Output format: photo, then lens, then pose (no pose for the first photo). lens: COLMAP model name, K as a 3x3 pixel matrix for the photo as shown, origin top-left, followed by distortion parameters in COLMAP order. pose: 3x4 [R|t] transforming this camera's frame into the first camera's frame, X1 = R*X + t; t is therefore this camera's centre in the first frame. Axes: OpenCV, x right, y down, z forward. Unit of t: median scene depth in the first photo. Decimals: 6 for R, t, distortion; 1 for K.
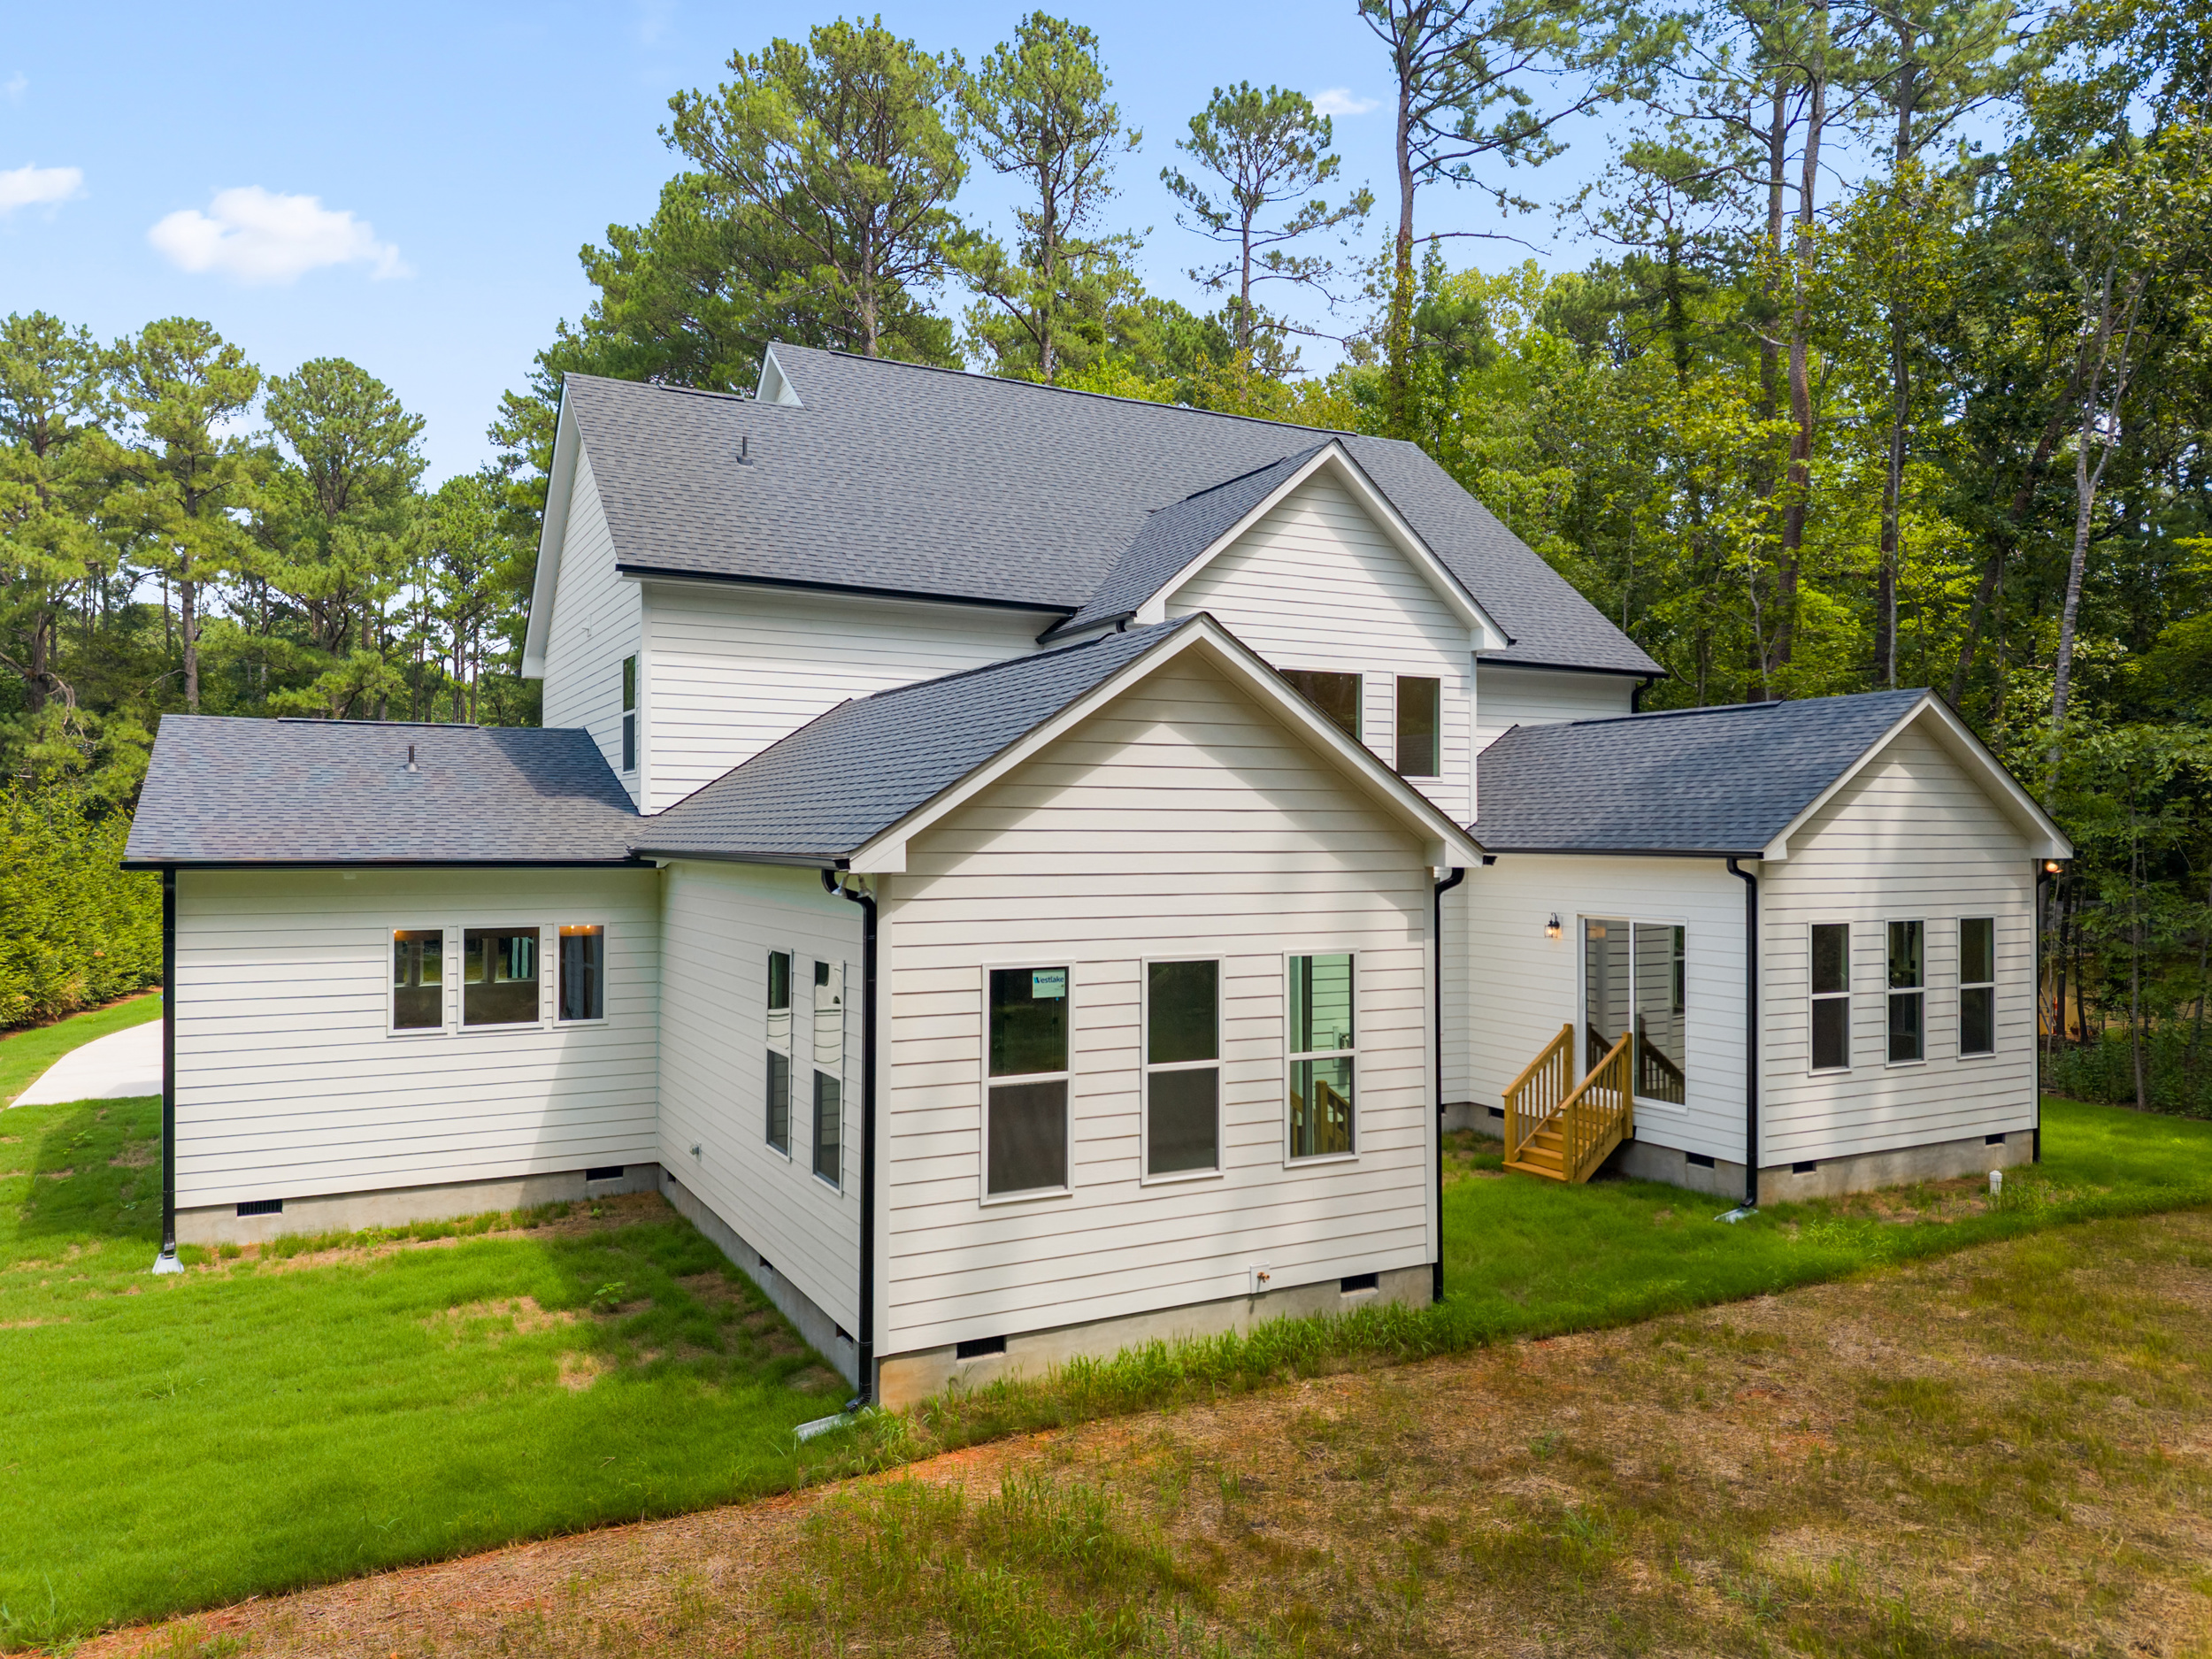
lens RADIAL K [[1523.3, 0, 1085.0], [0, 1523.3, 809.9], [0, 0, 1]] dist [0.021703, -0.023175]
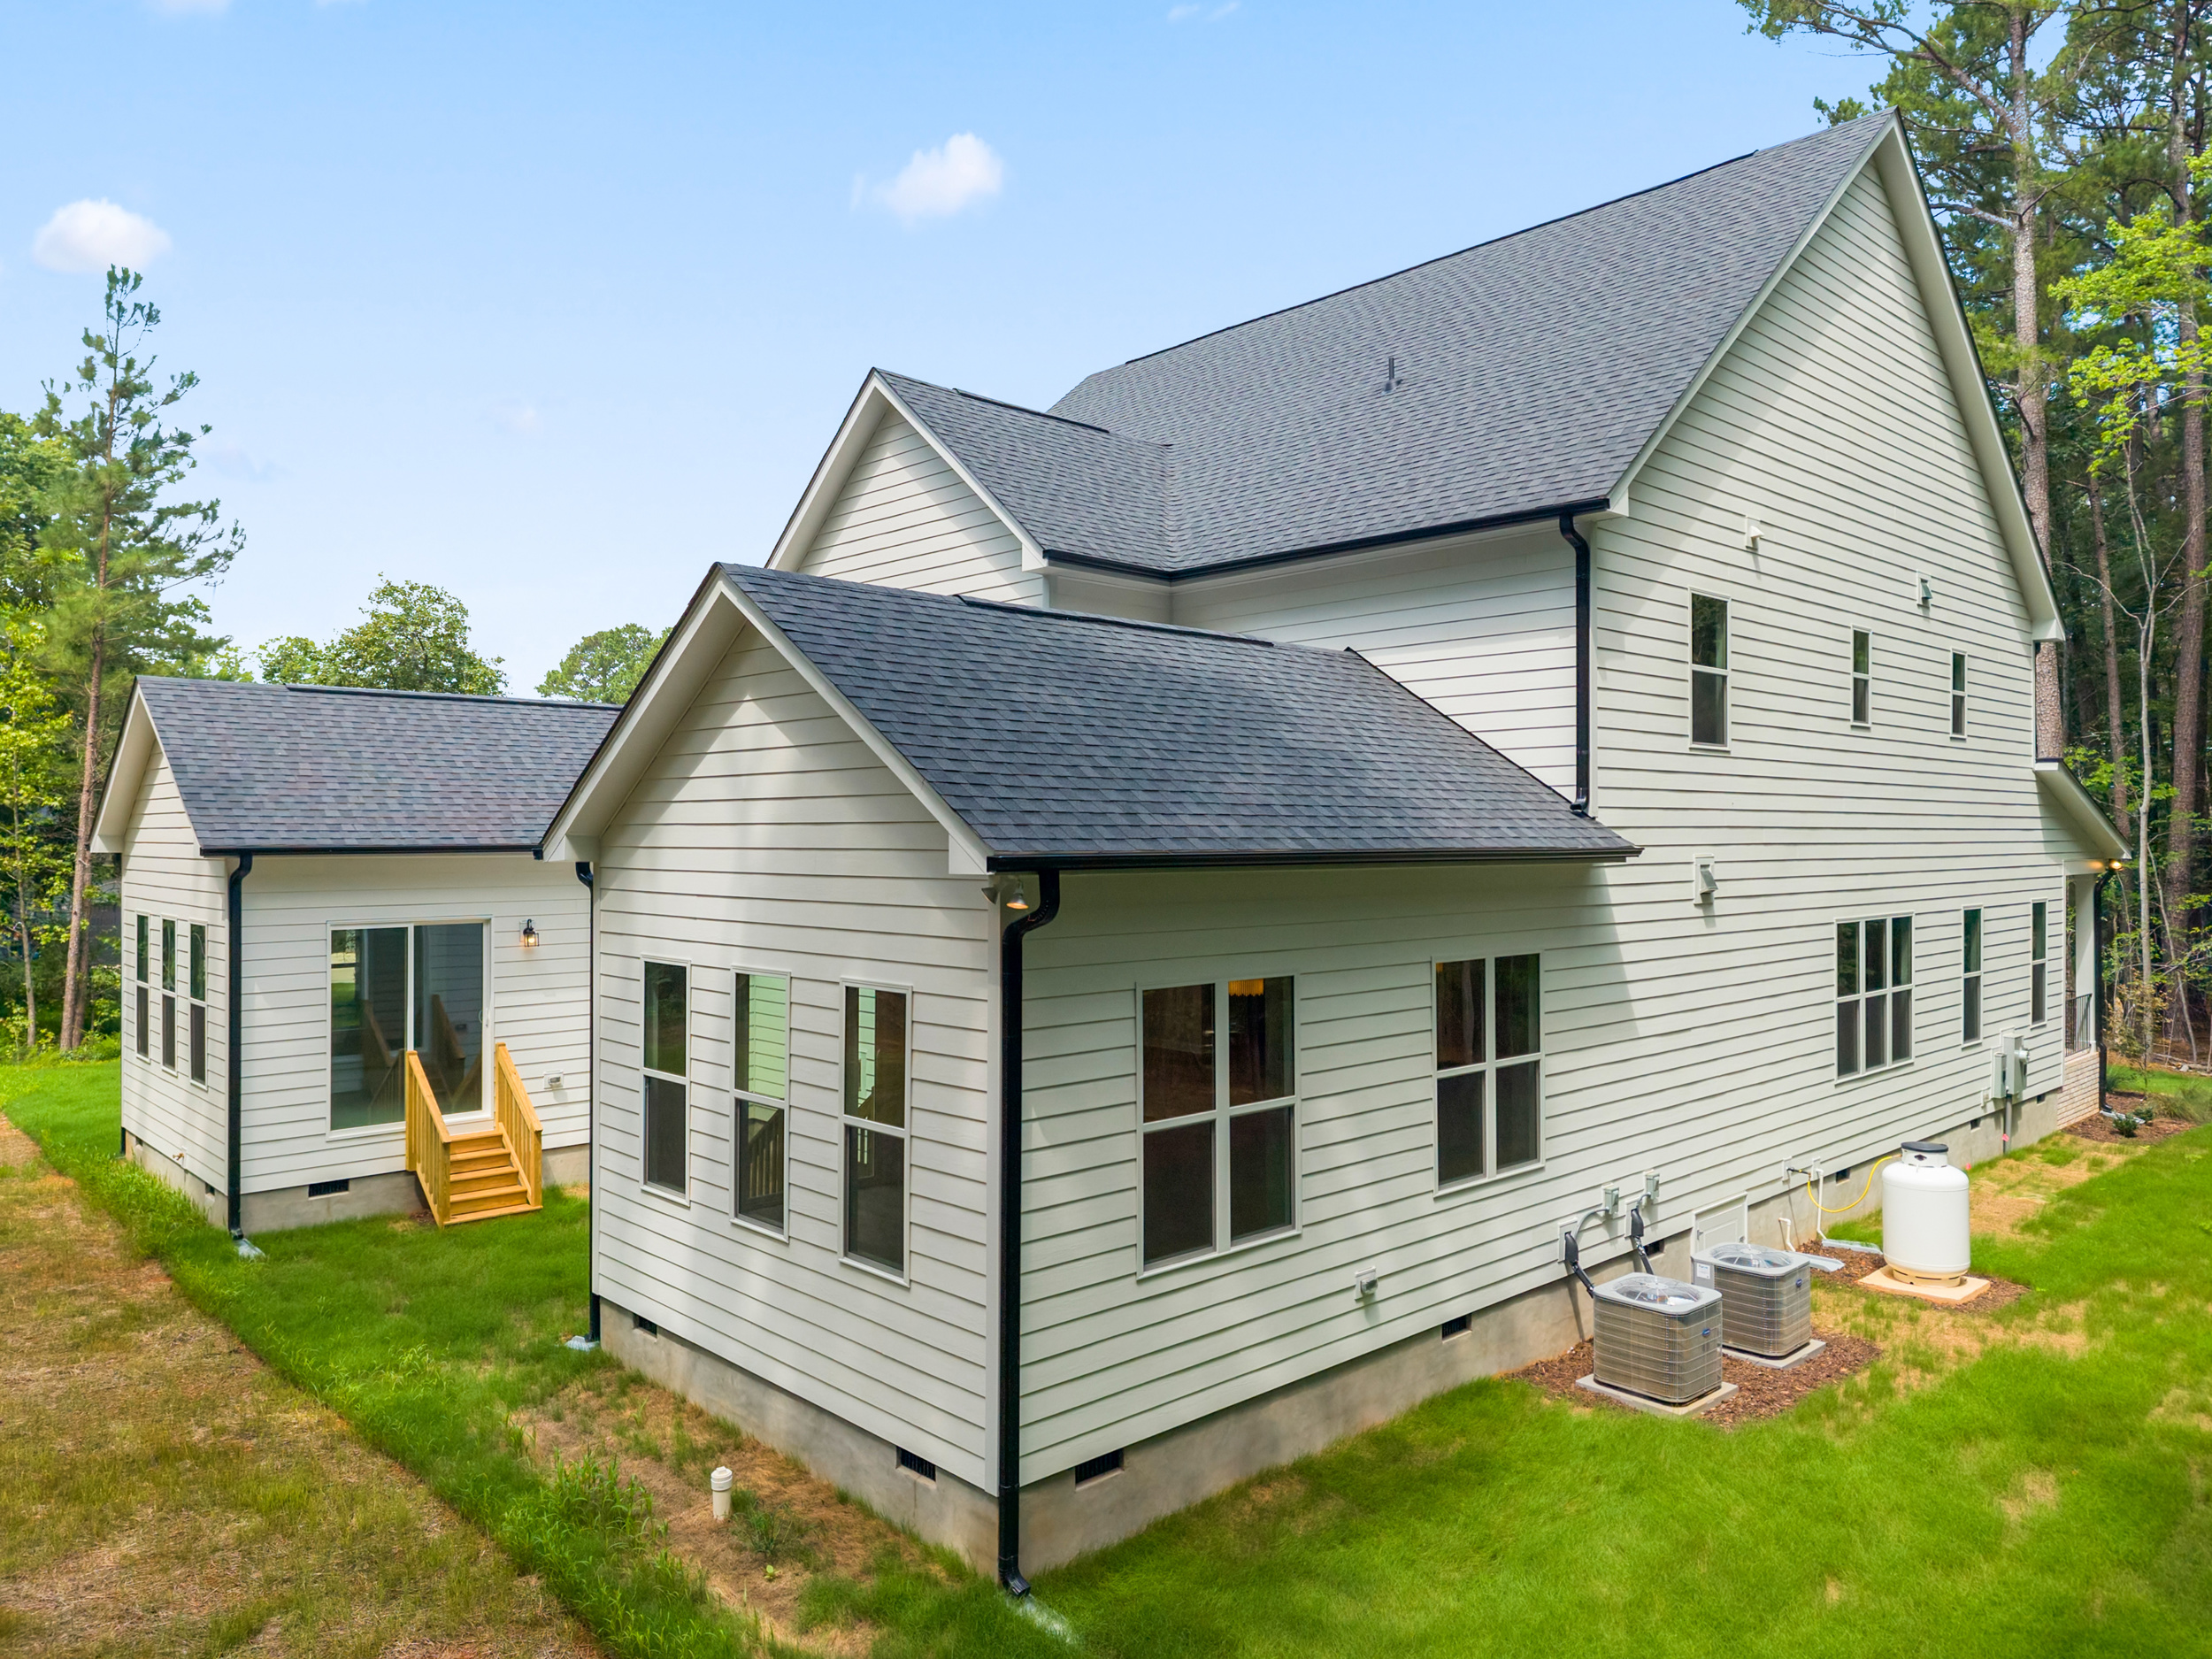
lens RADIAL K [[1523.3, 0, 1108.2], [0, 1523.3, 831.3], [0, 0, 1]] dist [0.021703, -0.023175]
pose [[0.281645, -0.006710, -0.959495, 1.565783], [0.003697, 0.999976, -0.005908, 0.032329], [0.959511, -0.001883, 0.281663, 1.356807]]
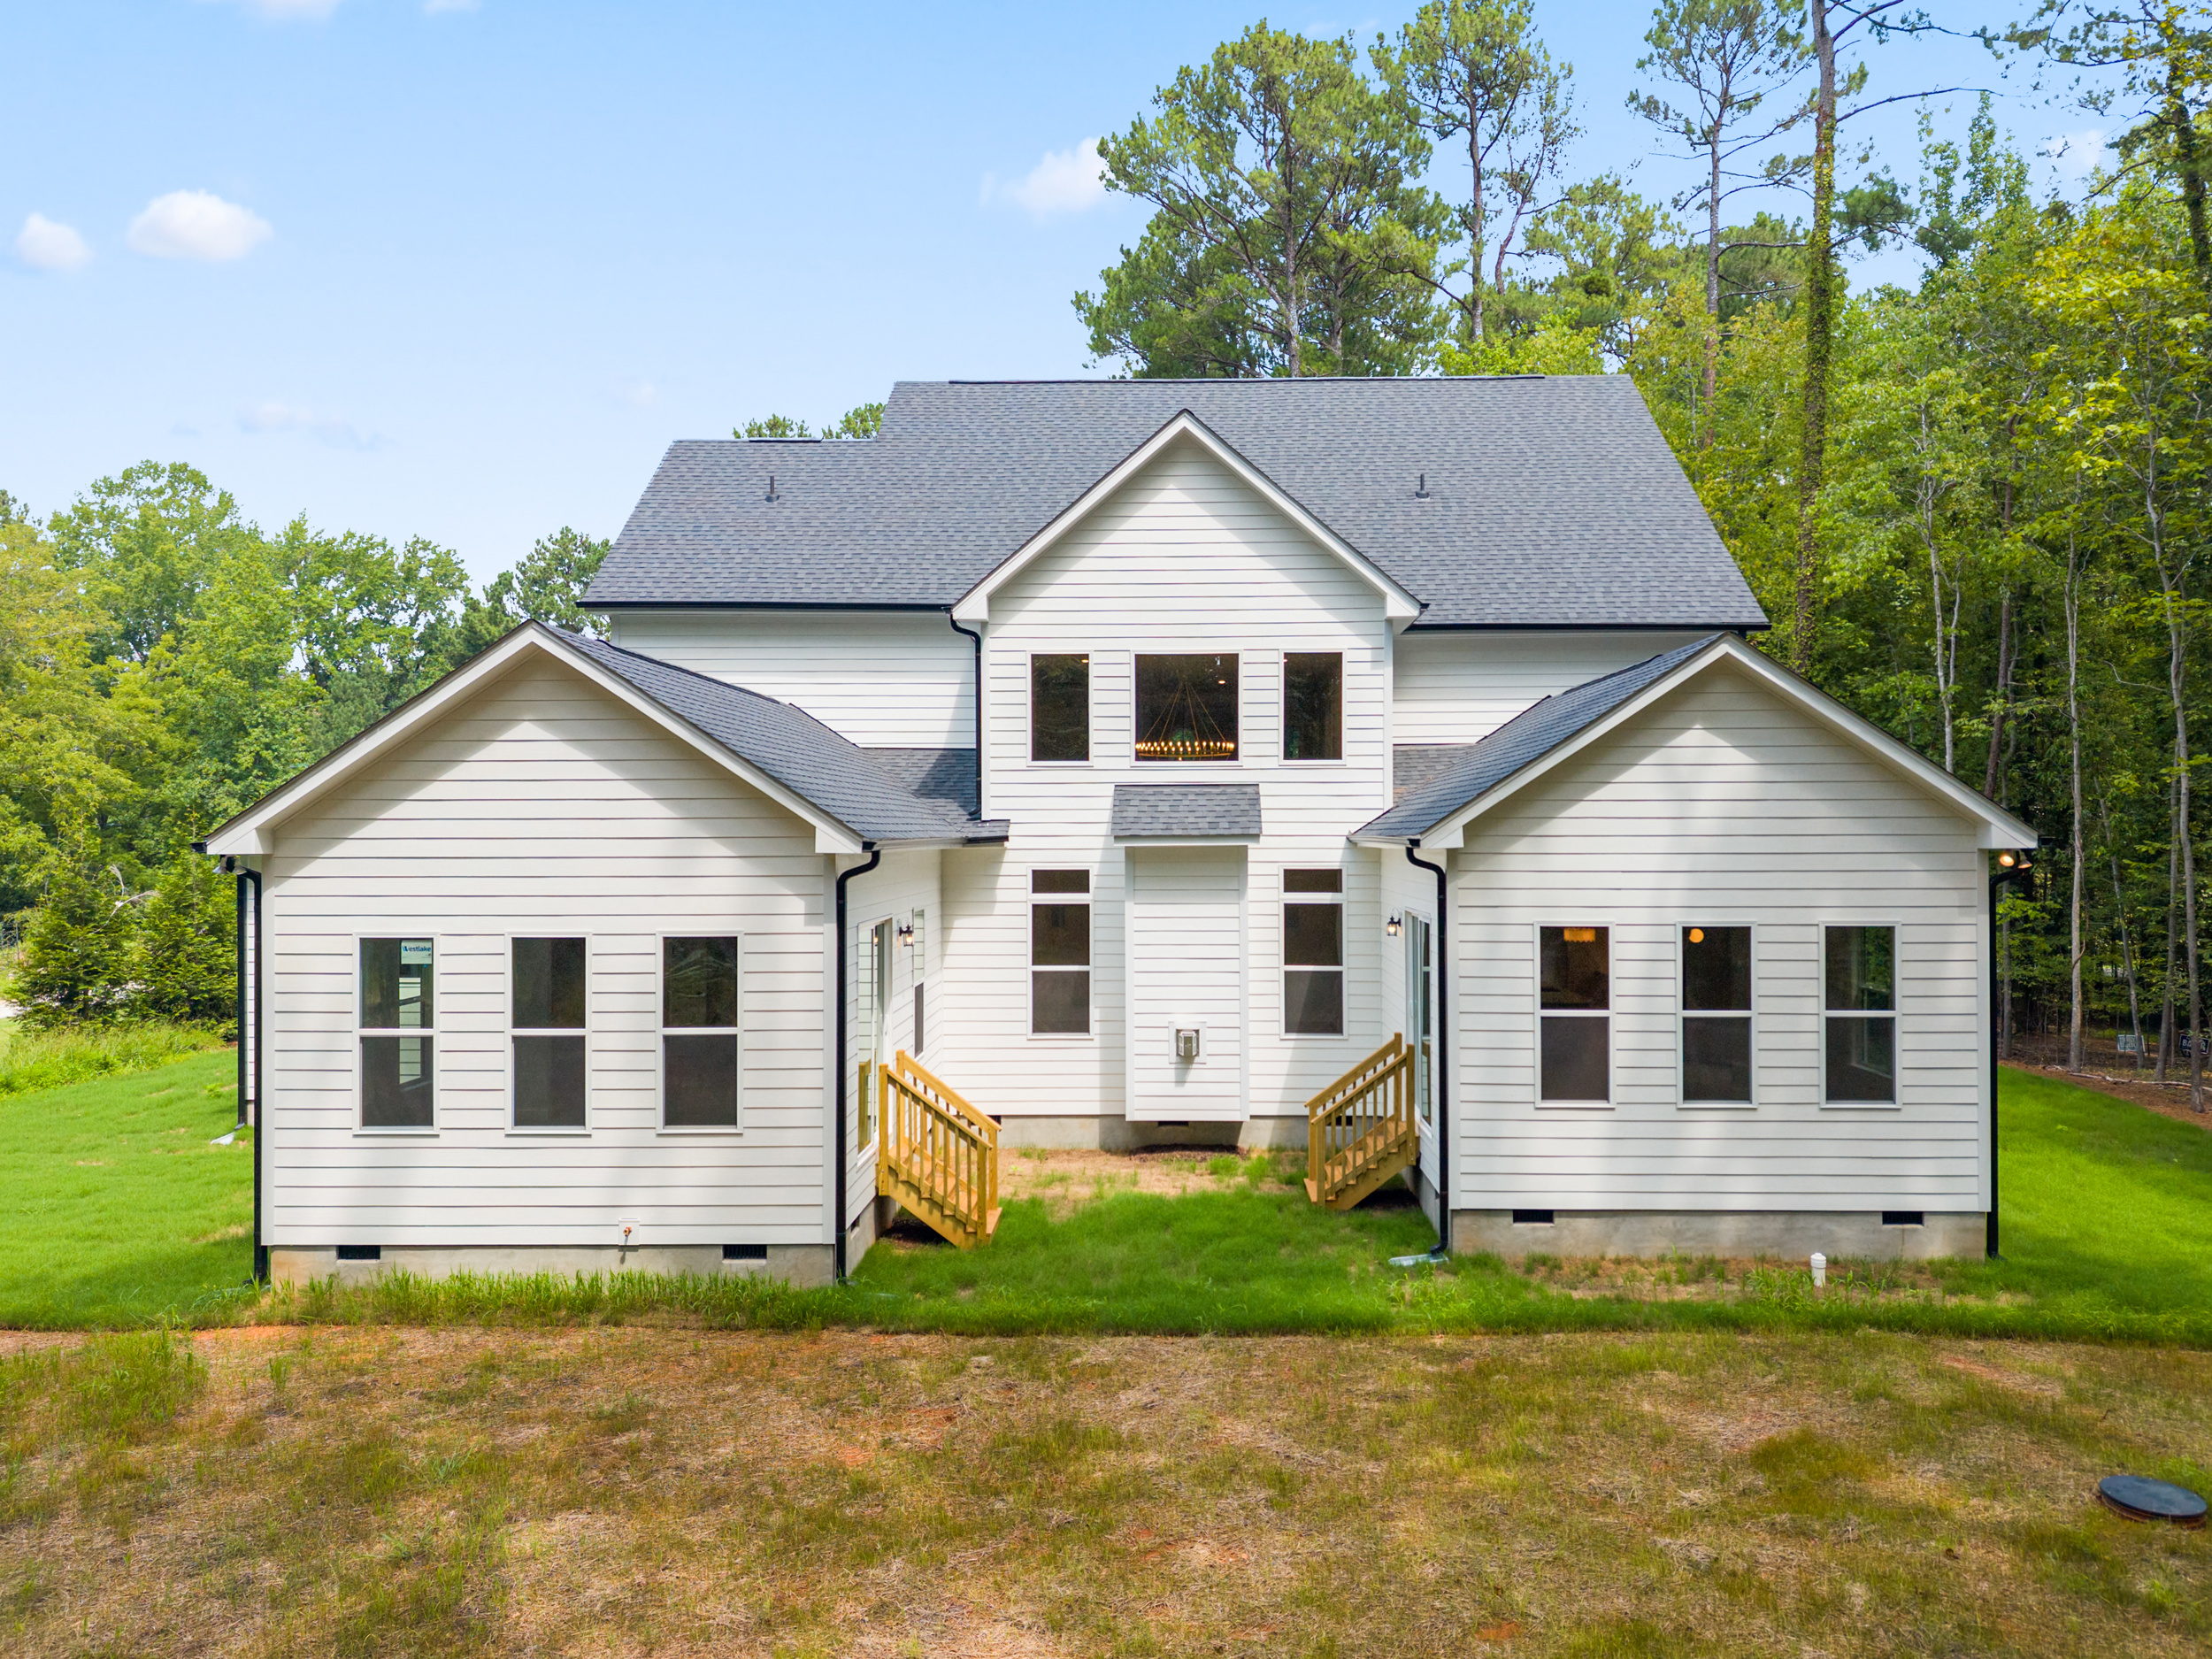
lens RADIAL K [[1523.3, 0, 1121.7], [0, 1523.3, 831.8], [0, 0, 1]] dist [0.021703, -0.023175]
pose [[0.874479, -0.005064, -0.485038, 0.916795], [0.012349, 0.999854, 0.011824, 0.014439], [0.484907, -0.016330, 0.874413, 0.221516]]
